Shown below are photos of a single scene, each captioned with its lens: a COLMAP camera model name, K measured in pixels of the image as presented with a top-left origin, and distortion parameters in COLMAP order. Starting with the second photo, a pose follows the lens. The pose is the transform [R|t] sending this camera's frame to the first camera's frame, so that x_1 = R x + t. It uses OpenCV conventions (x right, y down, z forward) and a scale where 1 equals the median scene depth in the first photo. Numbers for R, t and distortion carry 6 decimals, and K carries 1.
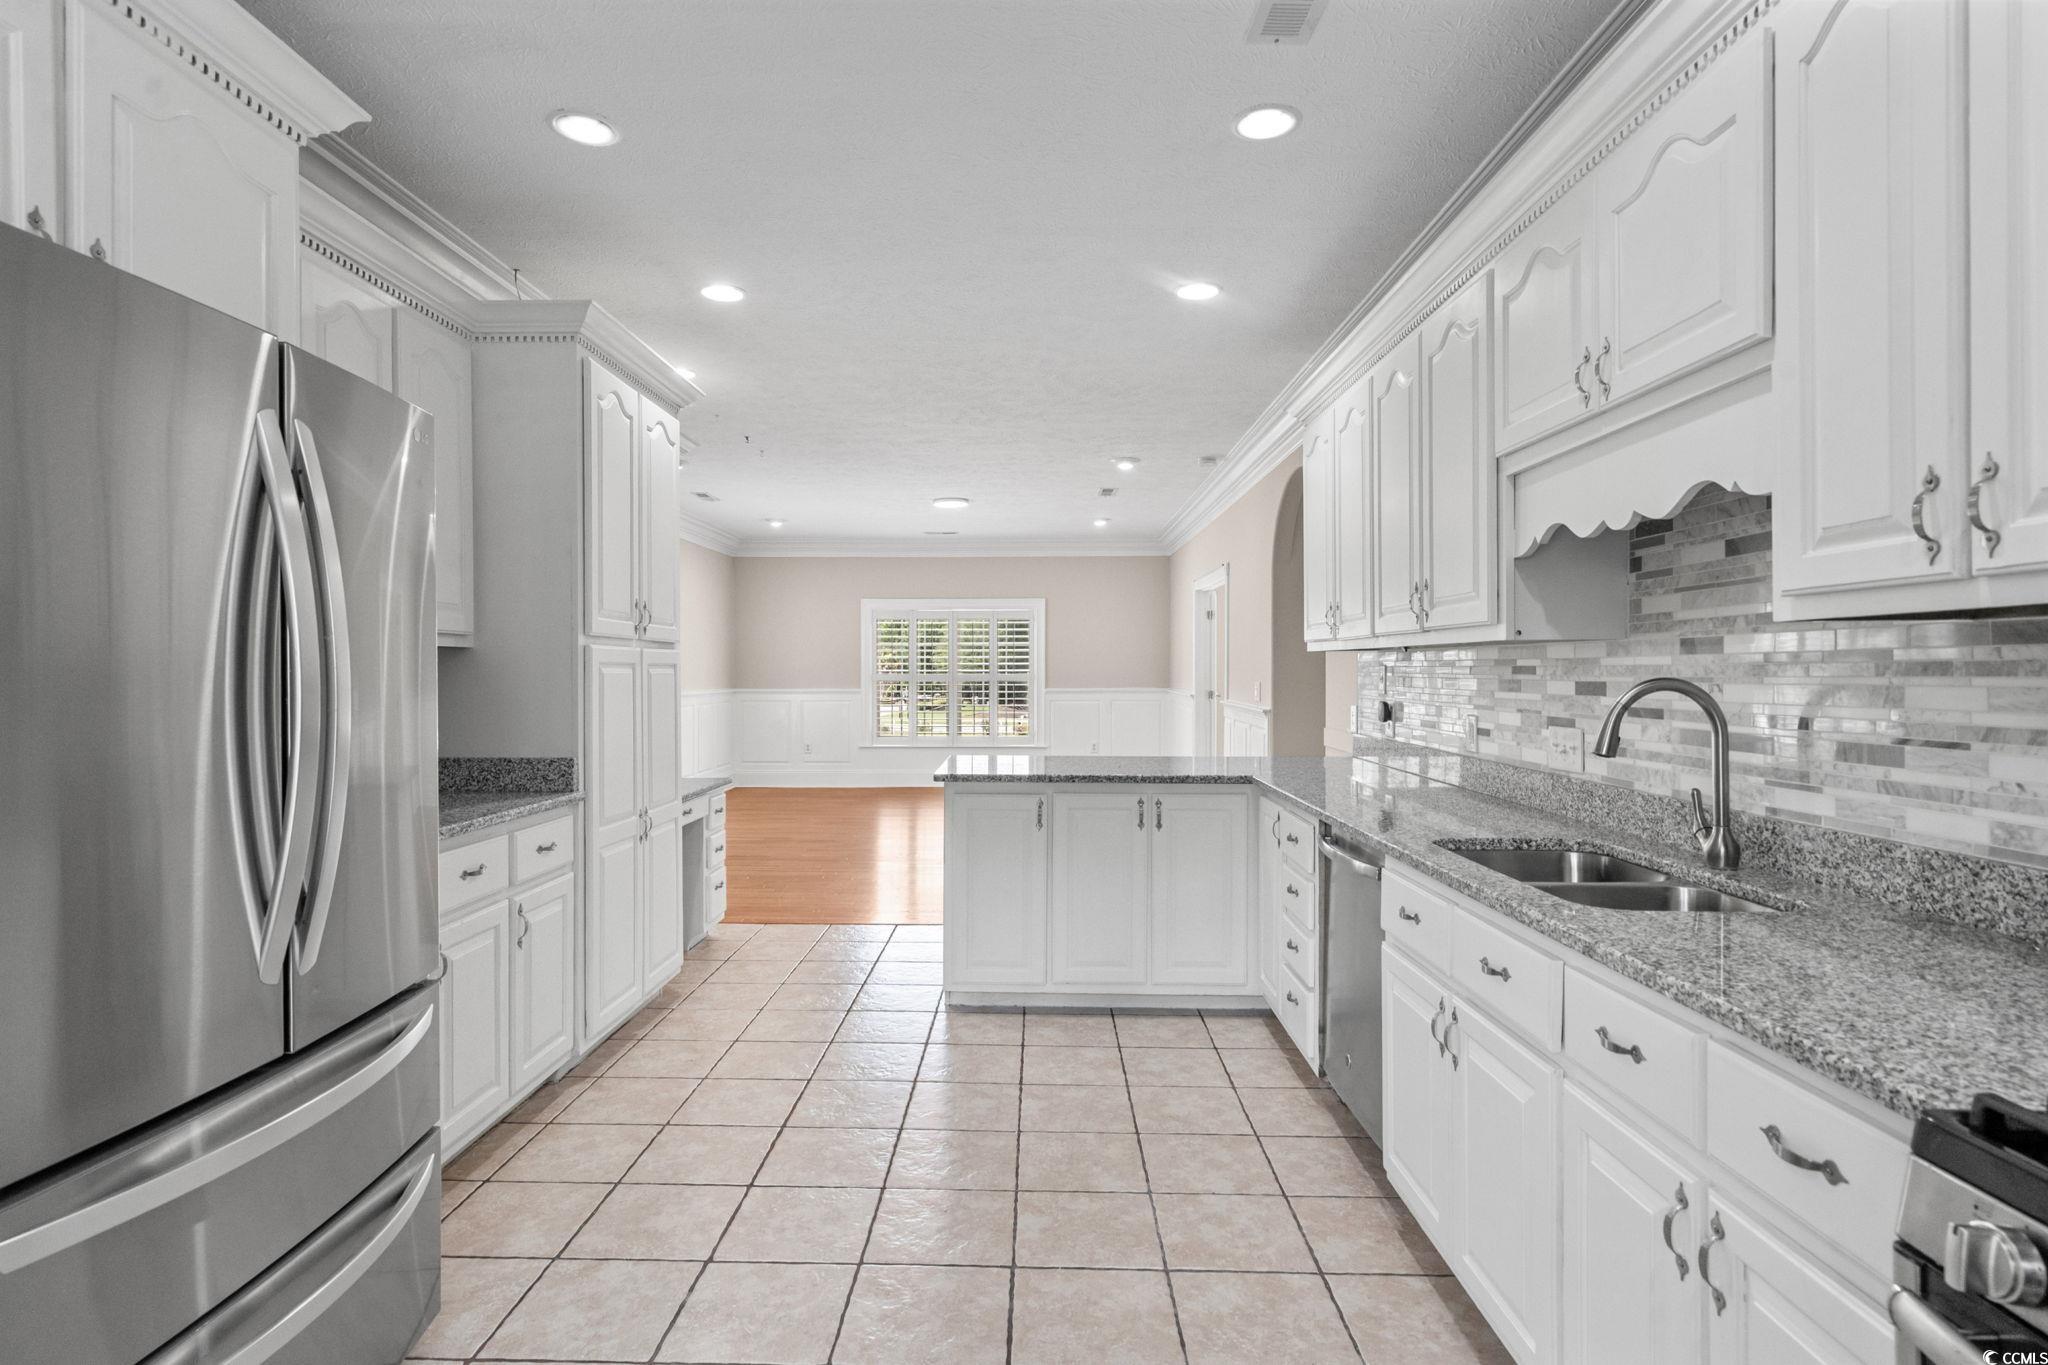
lens RADIAL K [[1032.2, 0, 1023.8], [0, 1032.2, 669.1], [0, 0, 1]] dist [-0.003276, 0.000388]
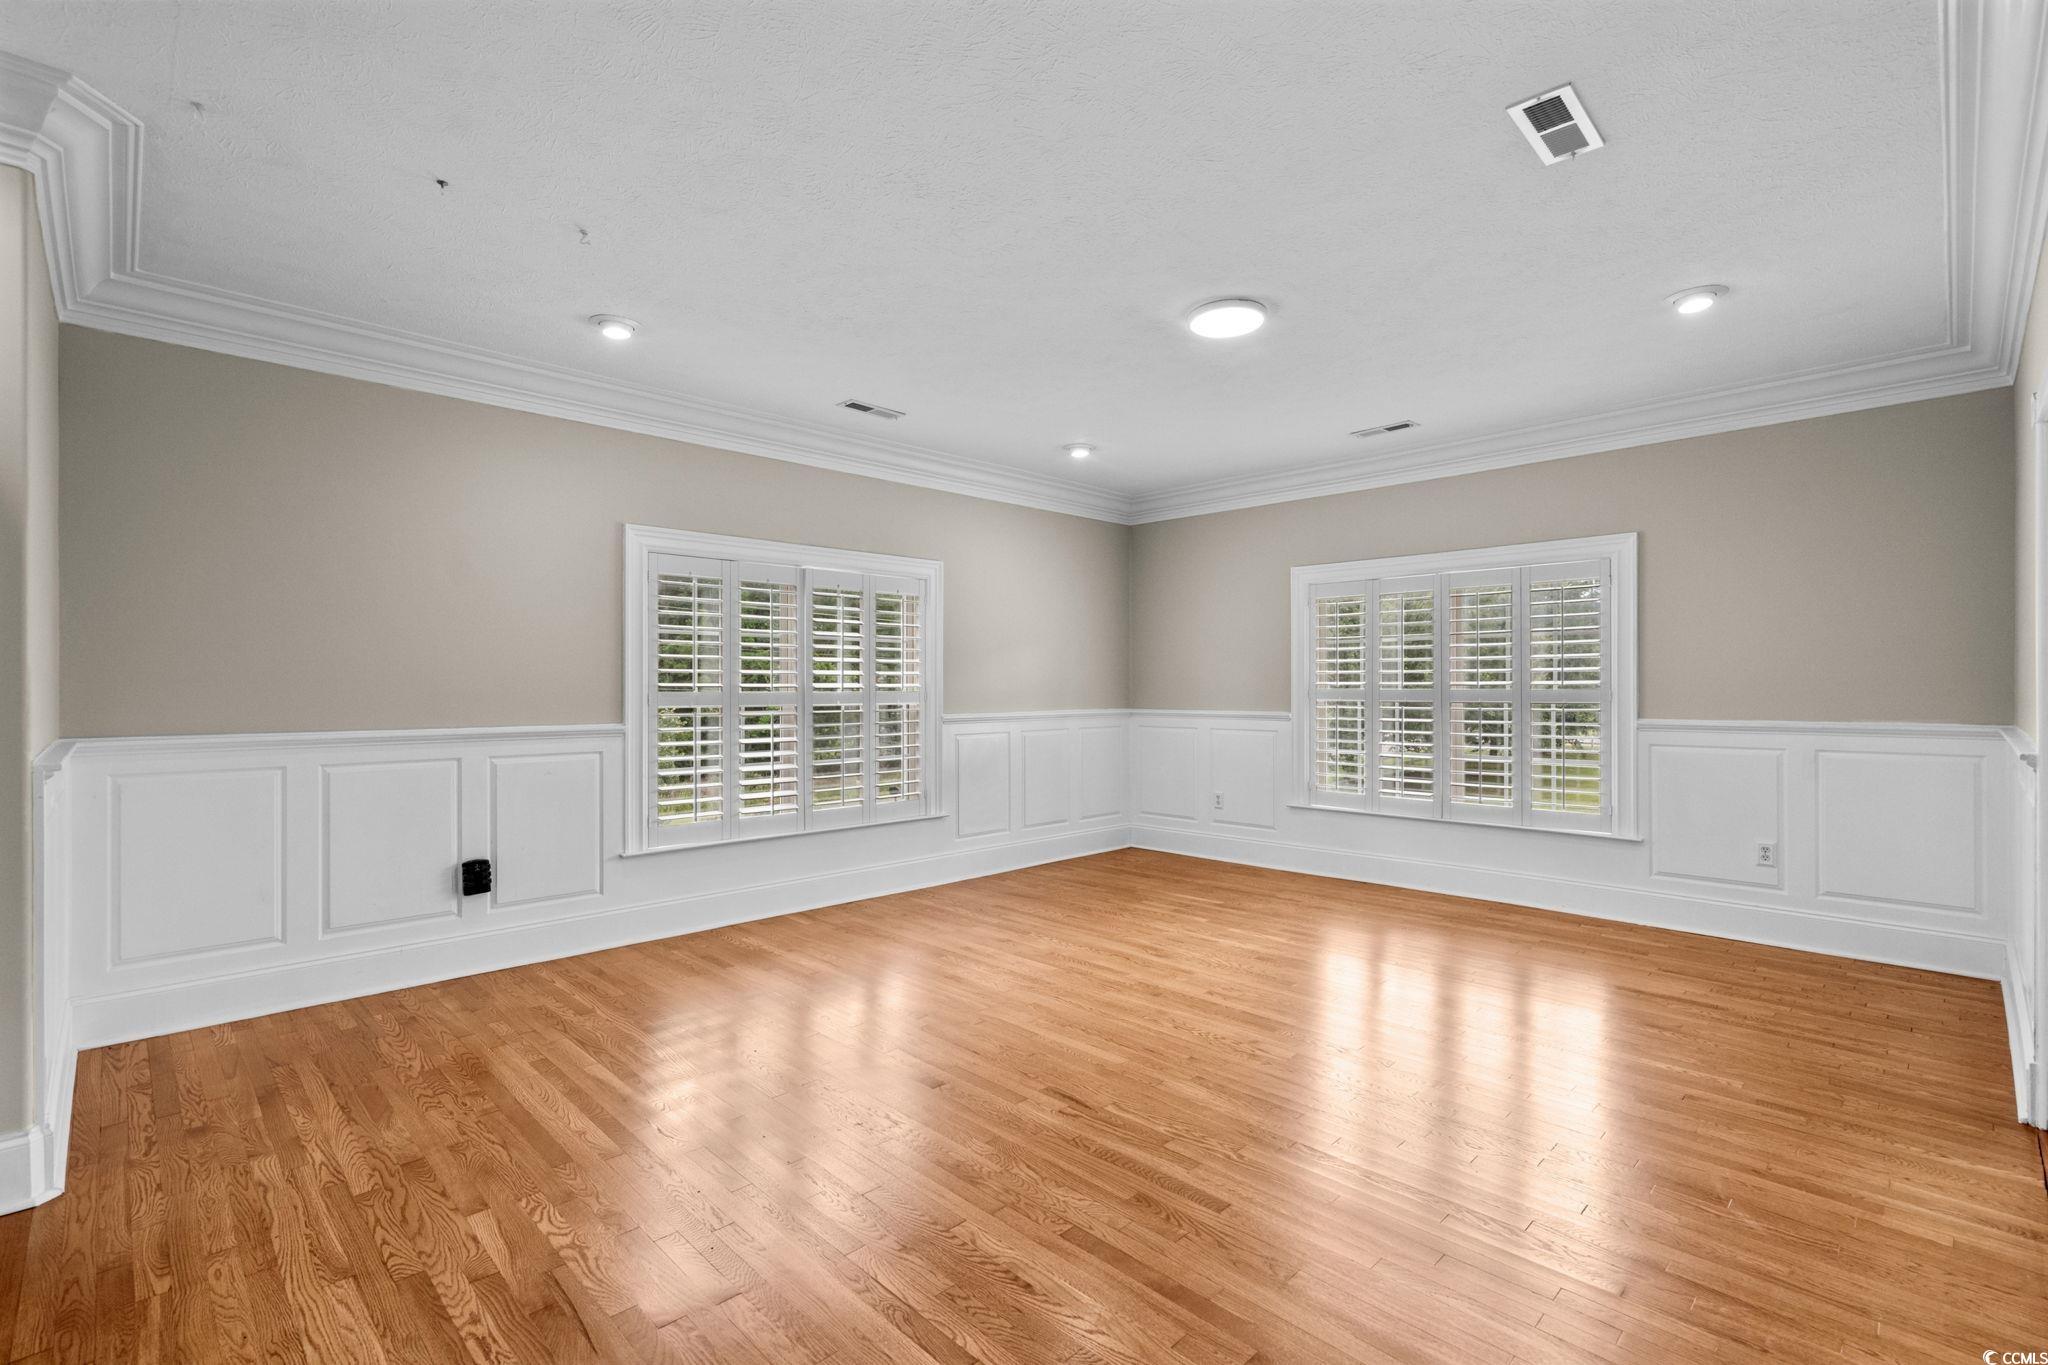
lens RADIAL K [[925.1, 0, 1027.2], [0, 925.1, 686.3], [0, 0, 1]] dist [-0.008590, 0.000155]
pose [[0.712706, -0.000761, -0.701463, 0.371103], [0.001731, 0.999998, 0.000674, 0.007908], [0.701461, -0.001695, 0.712706, 1.533667]]
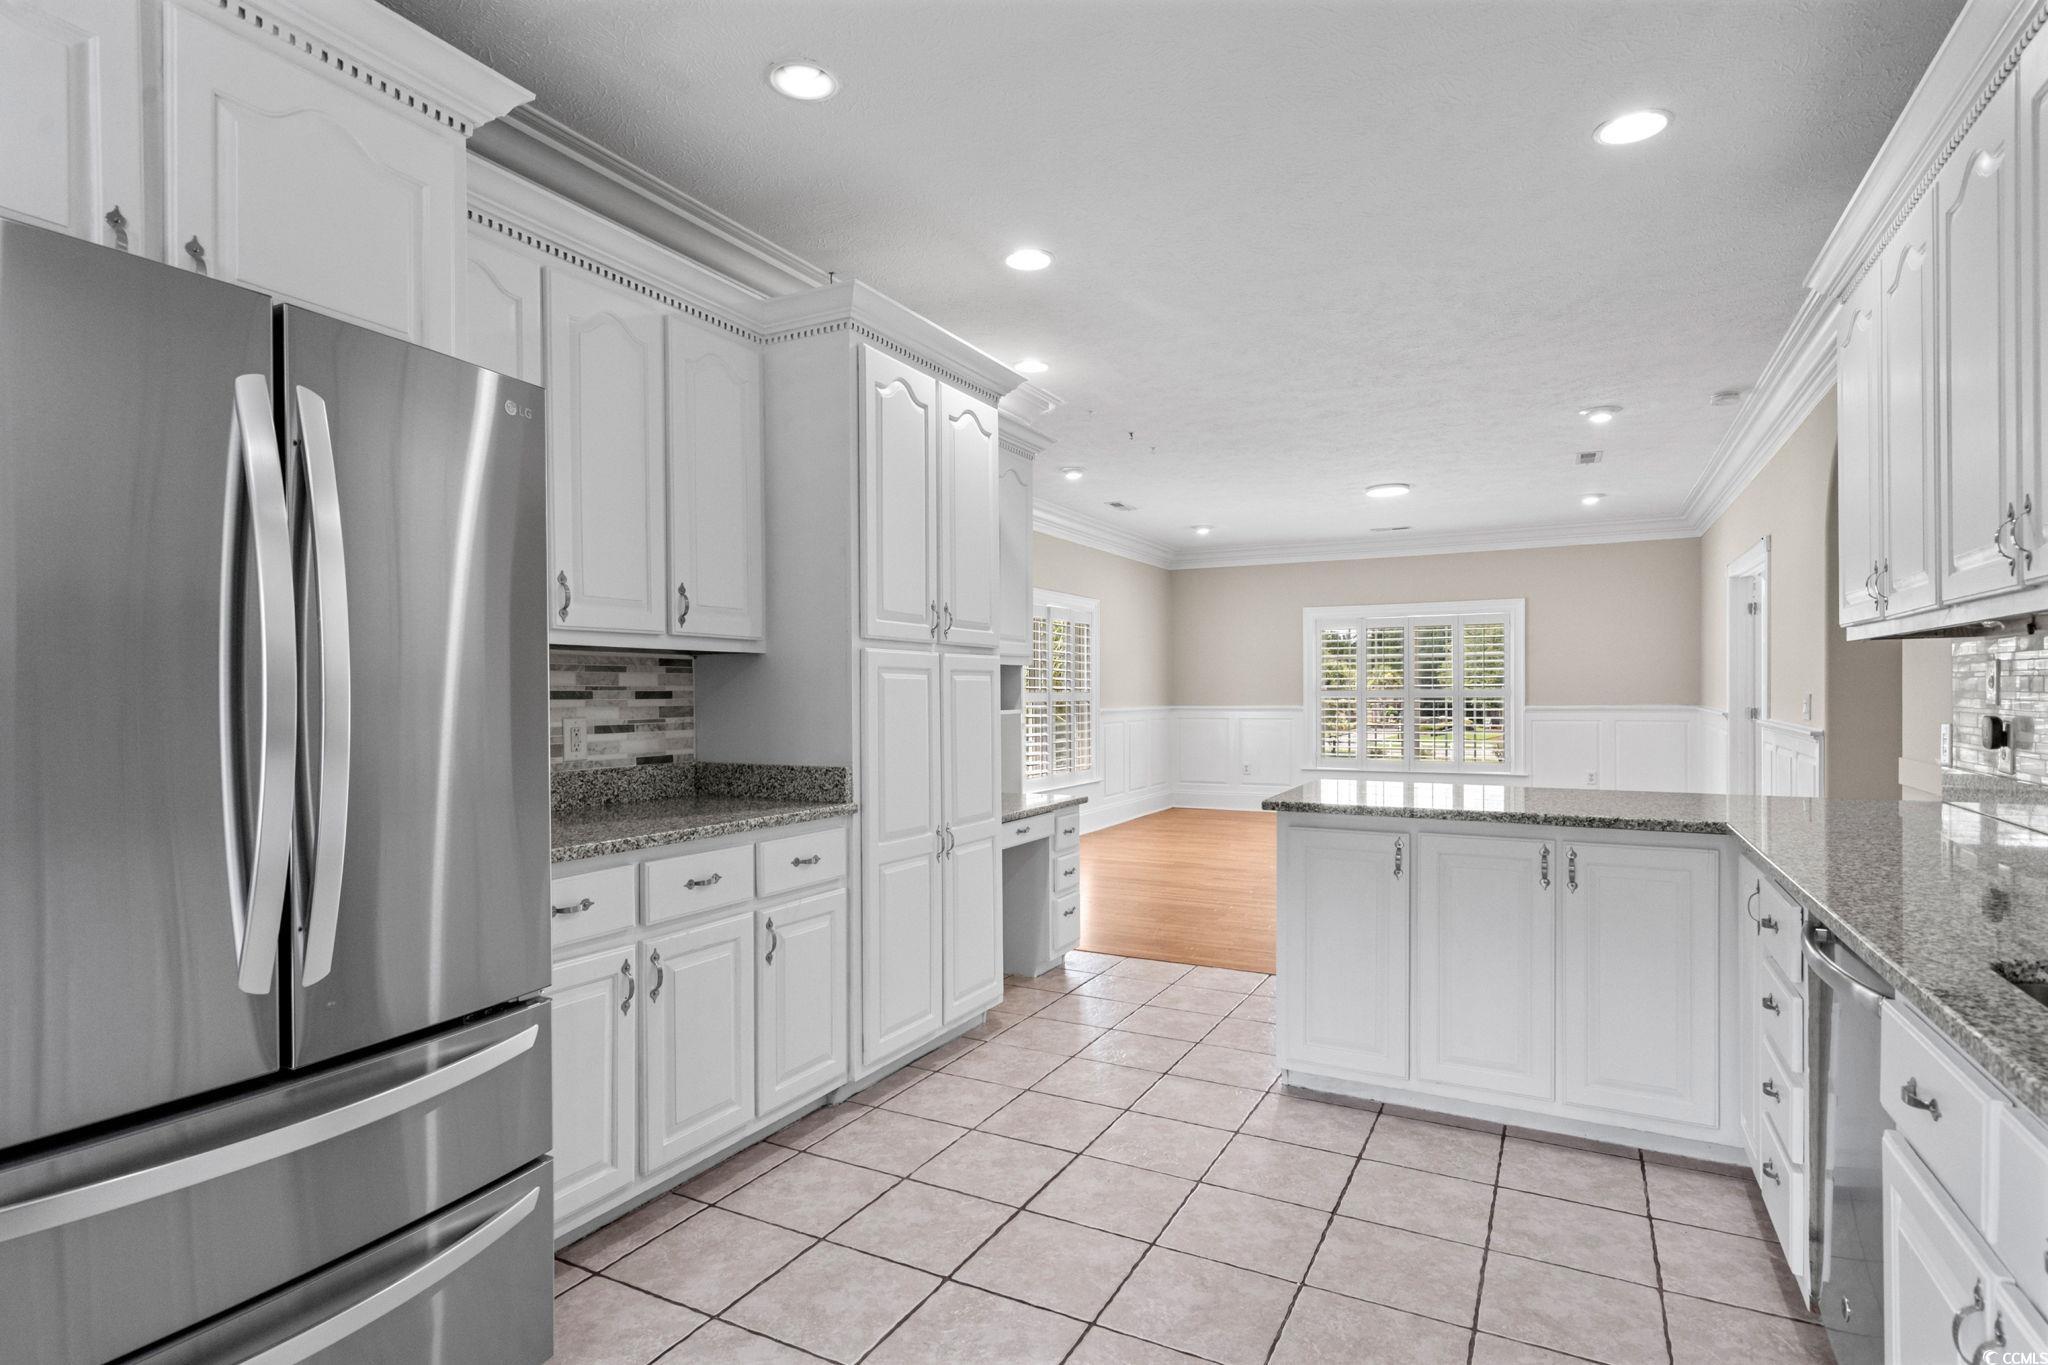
lens RADIAL K [[1043.7, 0, 1028.3], [0, 1043.7, 695.2], [0, 0, 1]] dist [-0.001008, 0.001886]
pose [[0.893479, -0.003281, -0.449094, 0.126242], [0.005487, 0.999978, 0.003612, 0.015084], [0.449072, -0.005691, 0.893477, 0.190954]]
